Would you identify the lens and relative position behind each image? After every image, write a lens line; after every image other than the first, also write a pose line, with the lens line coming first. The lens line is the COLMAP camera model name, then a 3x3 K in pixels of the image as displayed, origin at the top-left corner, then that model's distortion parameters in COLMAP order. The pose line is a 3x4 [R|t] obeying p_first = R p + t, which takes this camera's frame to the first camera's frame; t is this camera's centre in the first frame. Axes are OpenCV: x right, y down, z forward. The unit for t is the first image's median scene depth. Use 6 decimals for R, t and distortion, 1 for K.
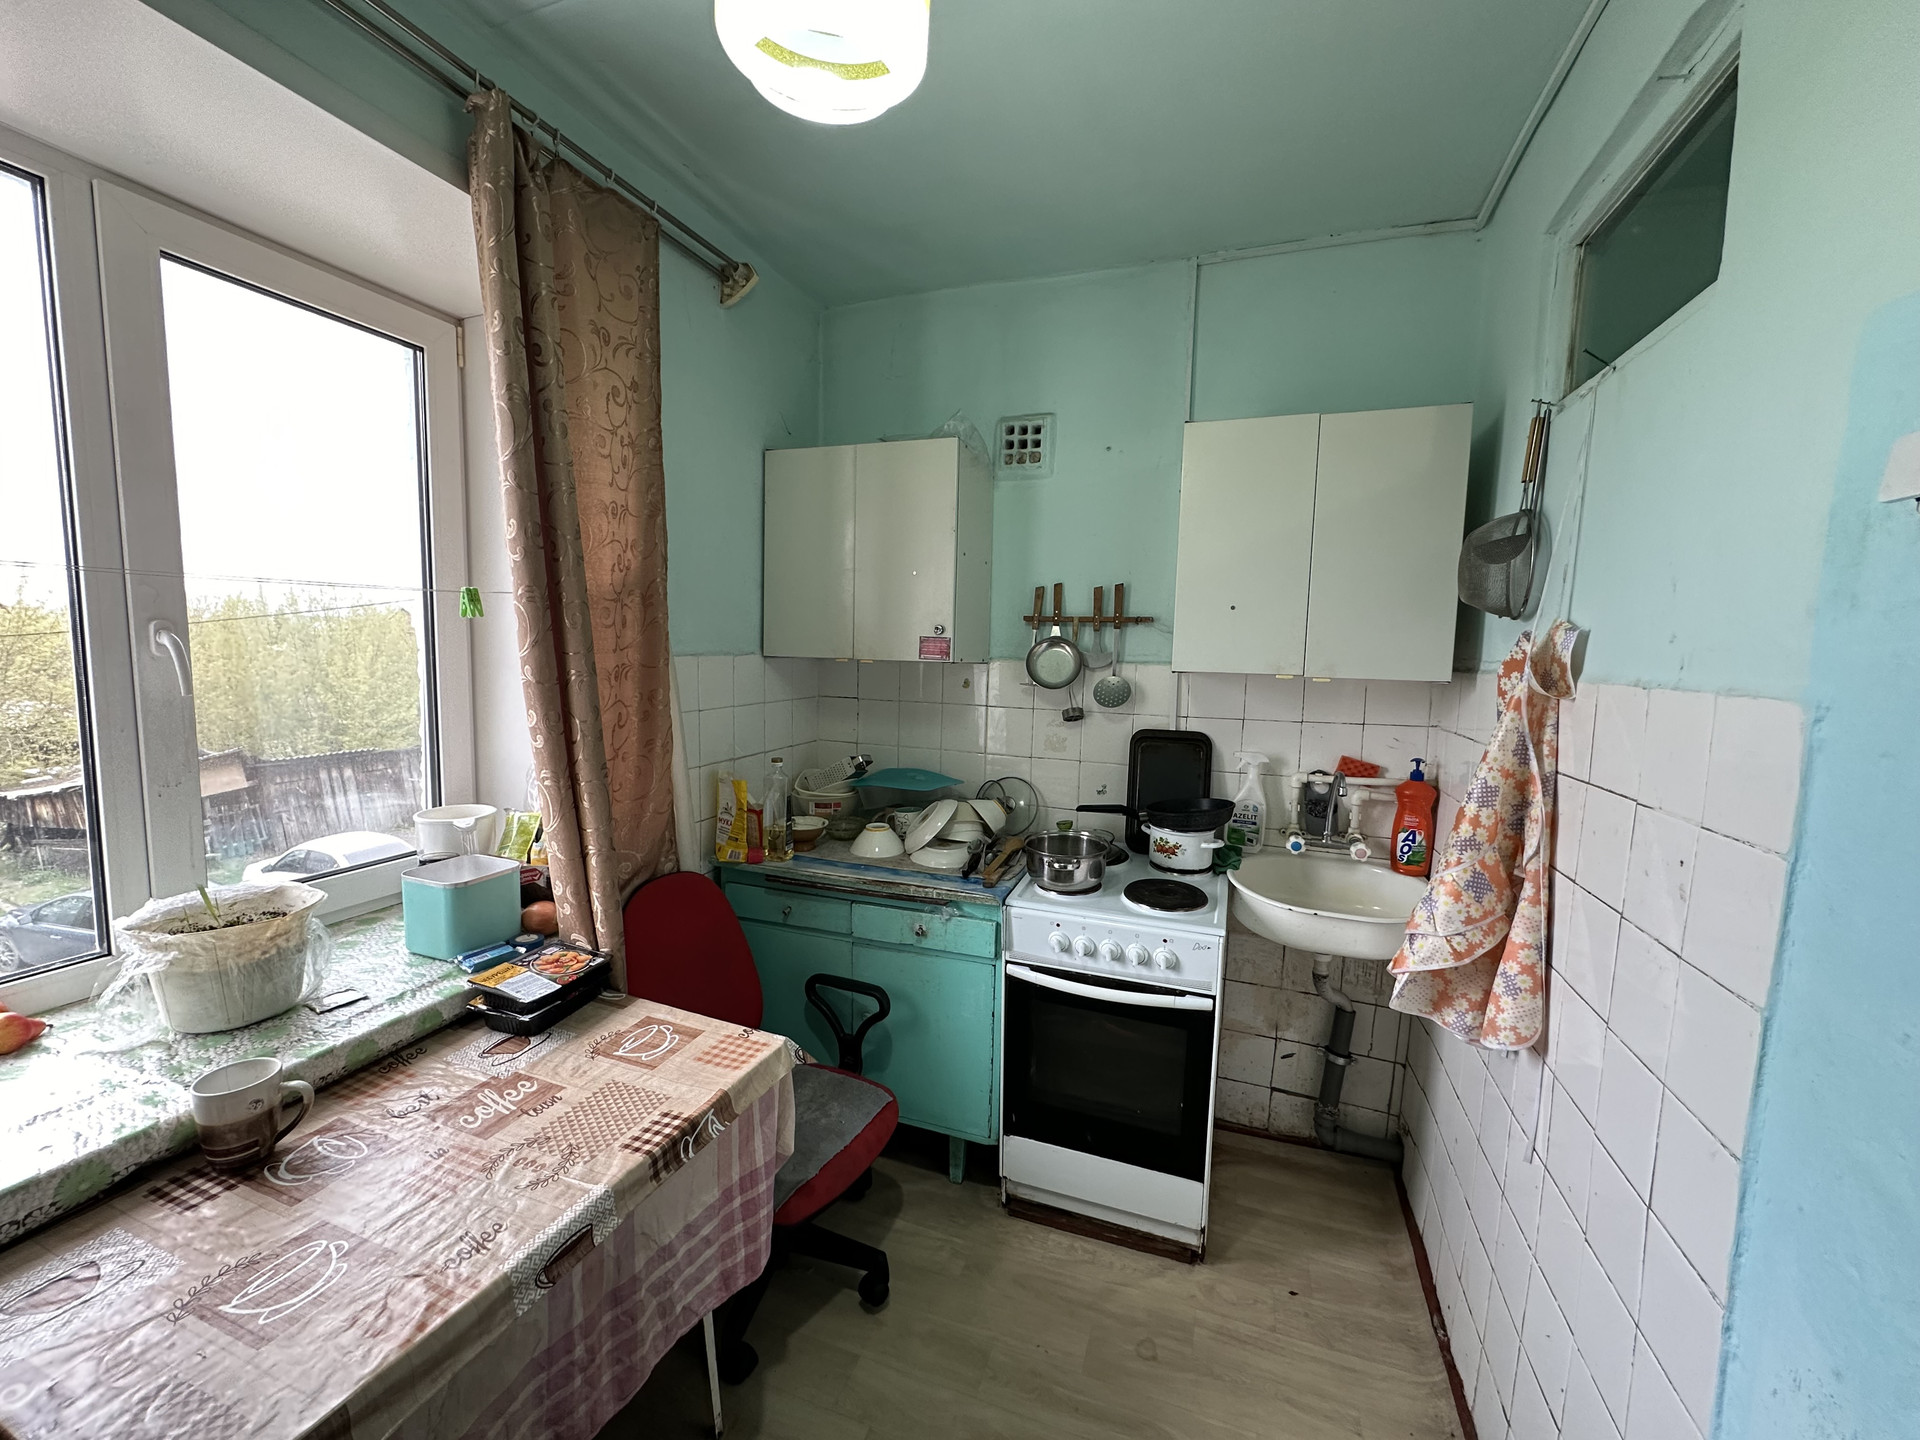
lens RADIAL K [[768.9, 0, 960.0], [0, 768.9, 720.0], [0, 0, 1]] dist [0.002668, 0.000056]
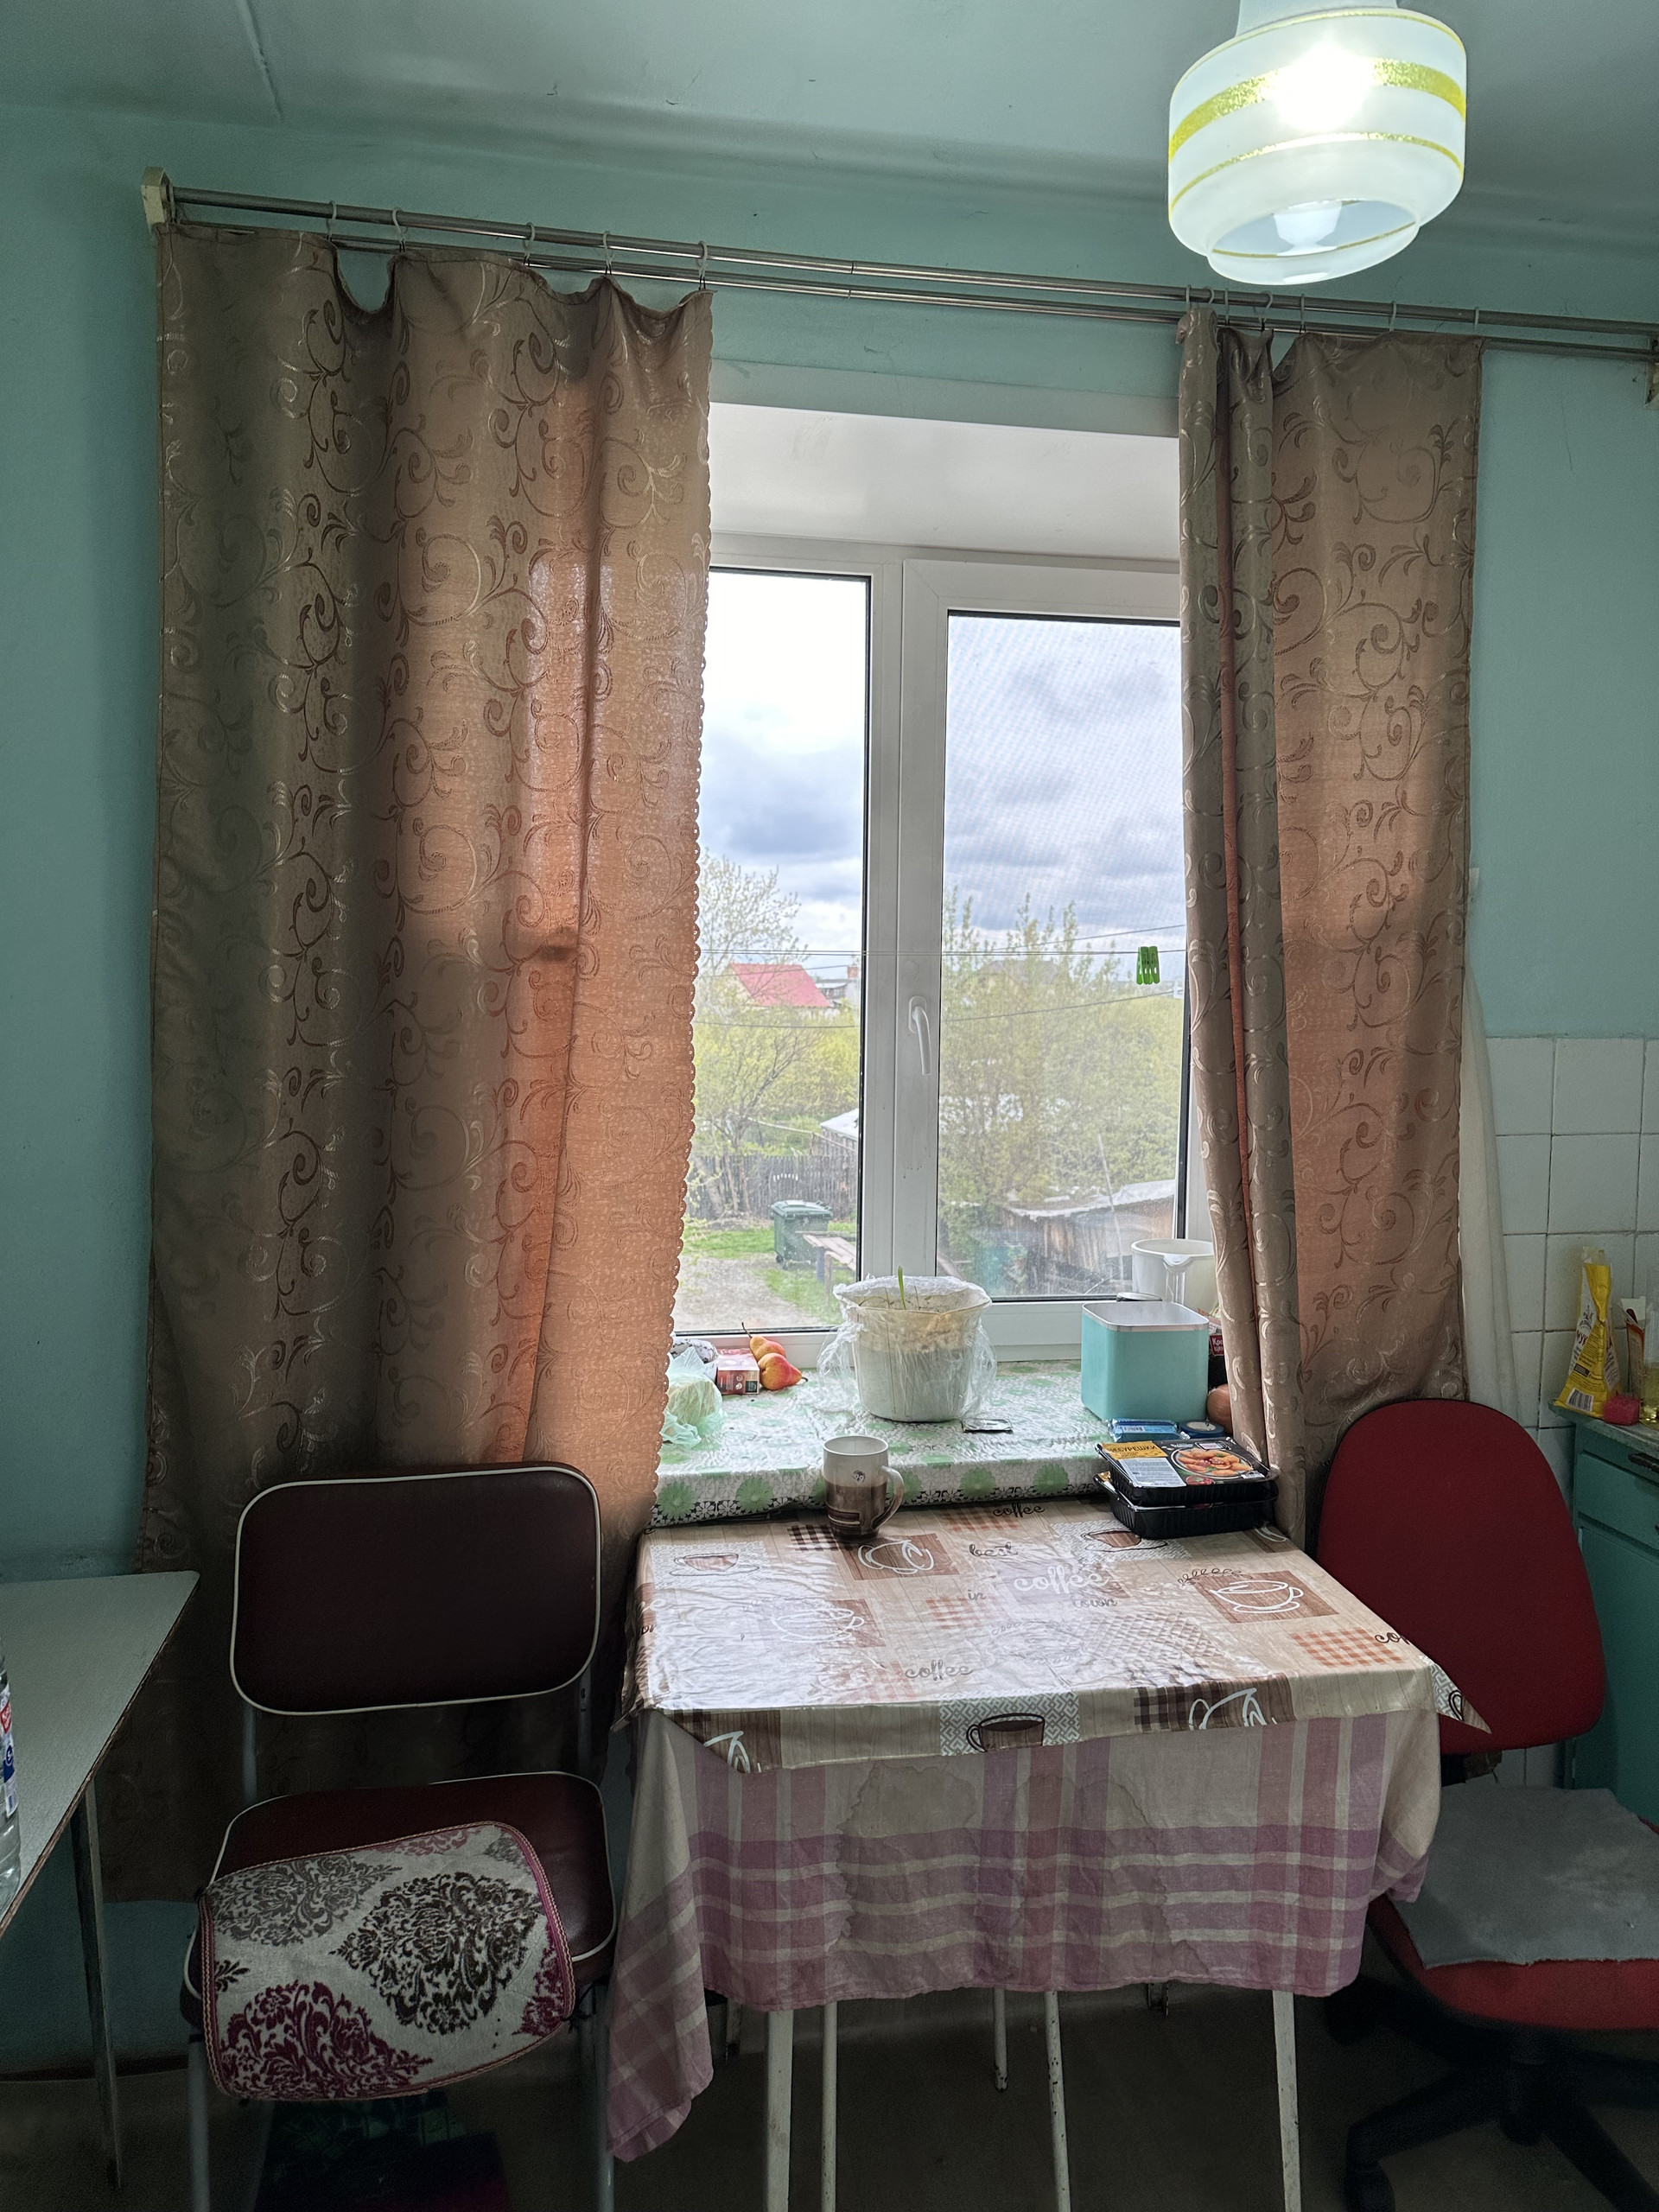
lens RADIAL K [[1560.2, 0, 835.9], [0, 1560.2, 1111.9], [0, 0, 1]] dist [0.107964, -0.151193]
pose [[0.502937, 0.048121, -0.862982, 0.464908], [-0.086557, 0.996234, 0.005107, 0.012492], [0.859978, 0.072129, 0.505209, -0.049240]]
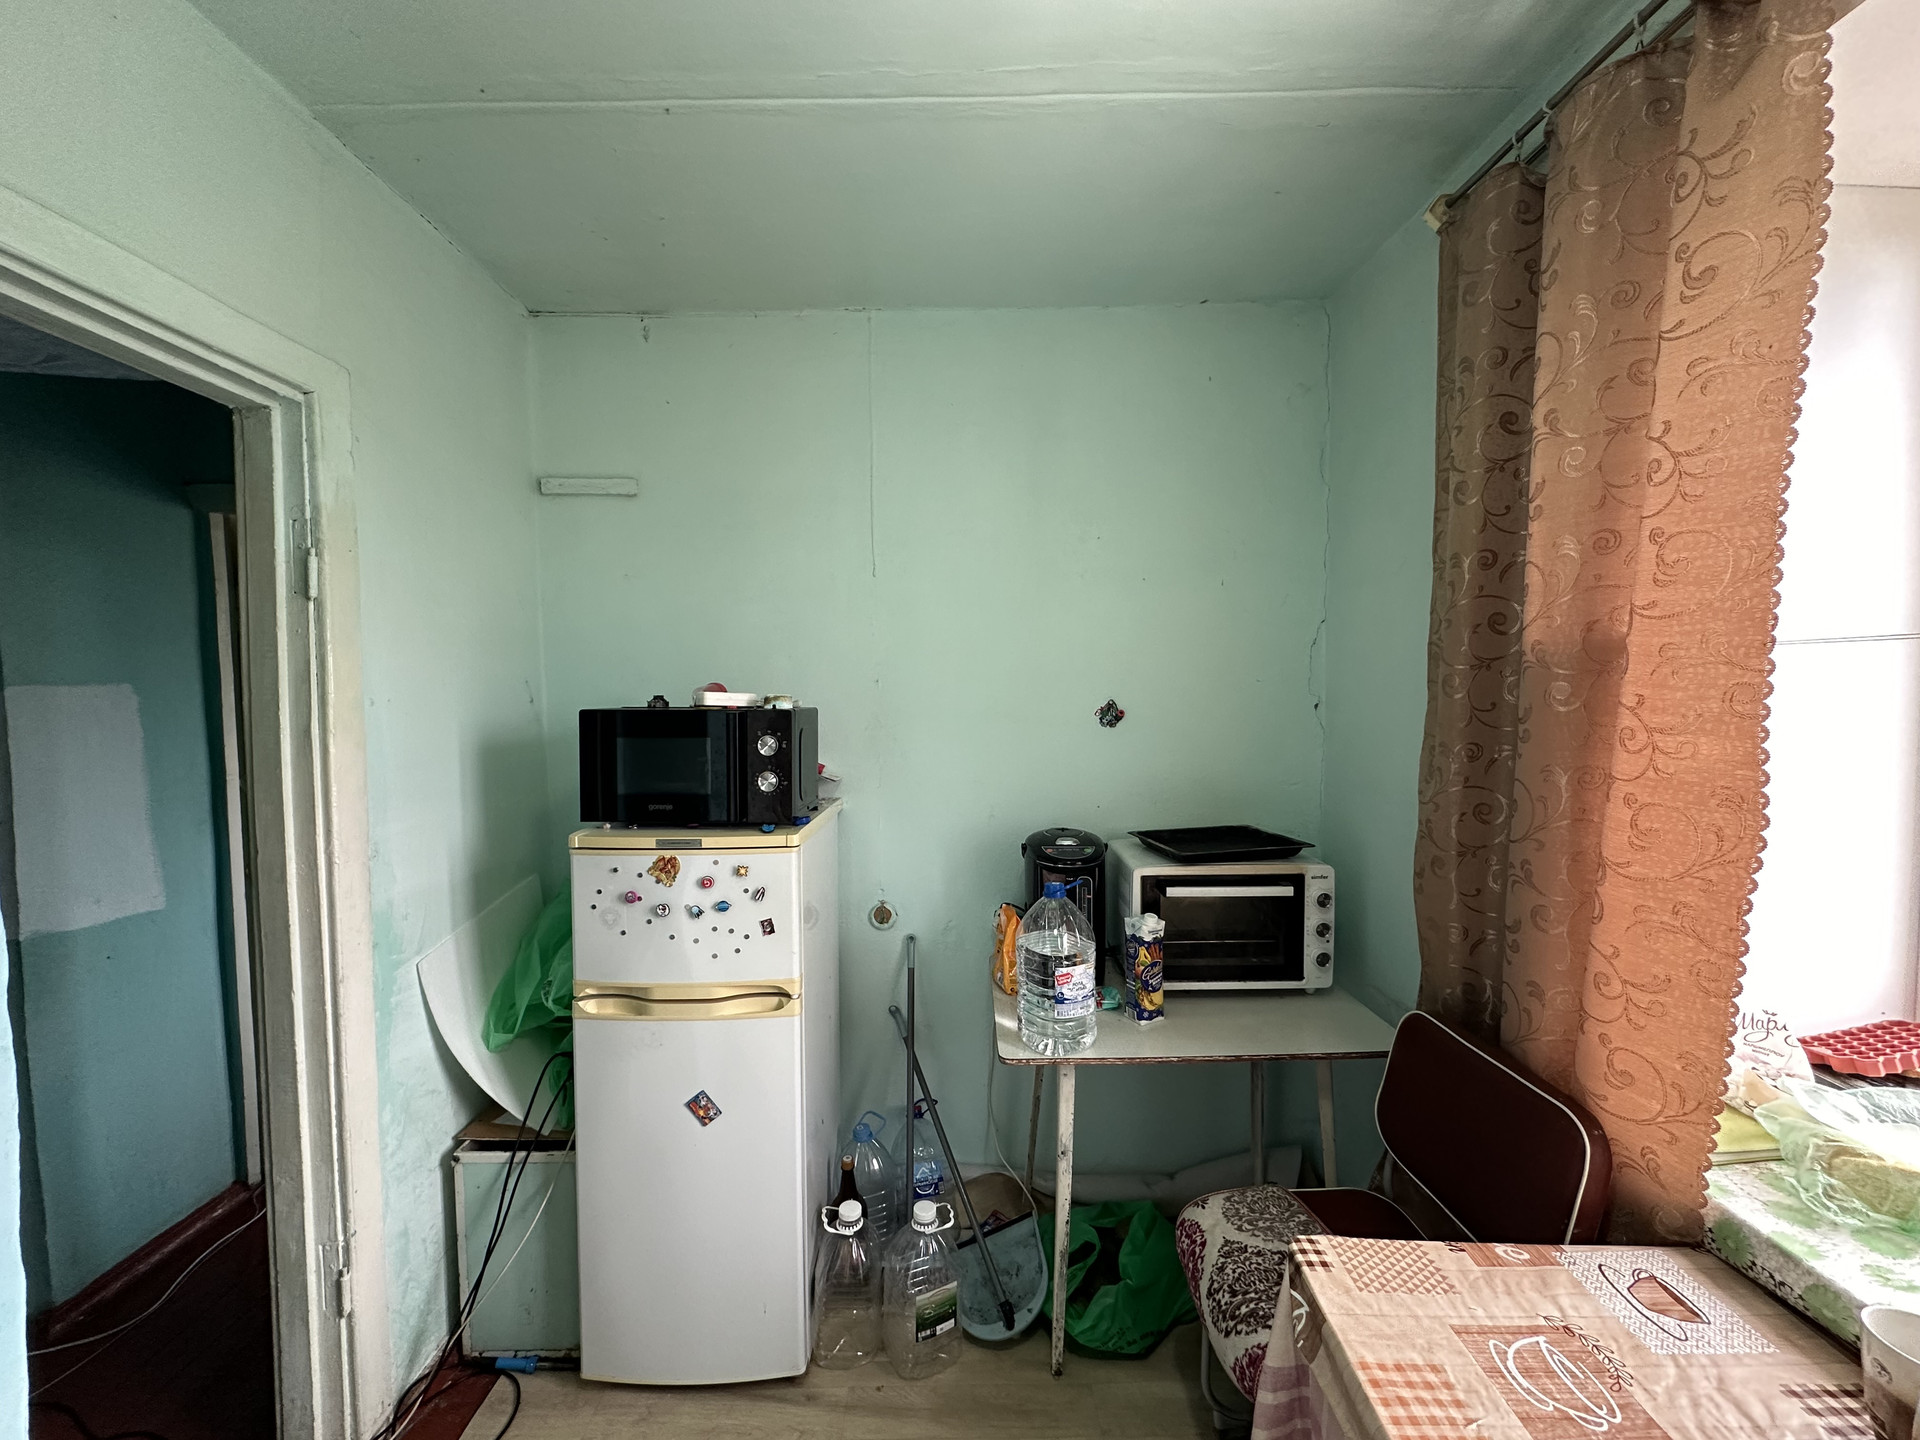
lens RADIAL K [[768.9, 0, 960.0], [0, 768.9, 720.0], [0, 0, 1]] dist [0.002668, 0.000056]
pose [[-0.938273, -0.004650, -0.345865, 0.077502], [-0.055481, 0.988986, 0.137214, -0.083027], [0.341418, 0.147933, -0.928197, 0.743944]]
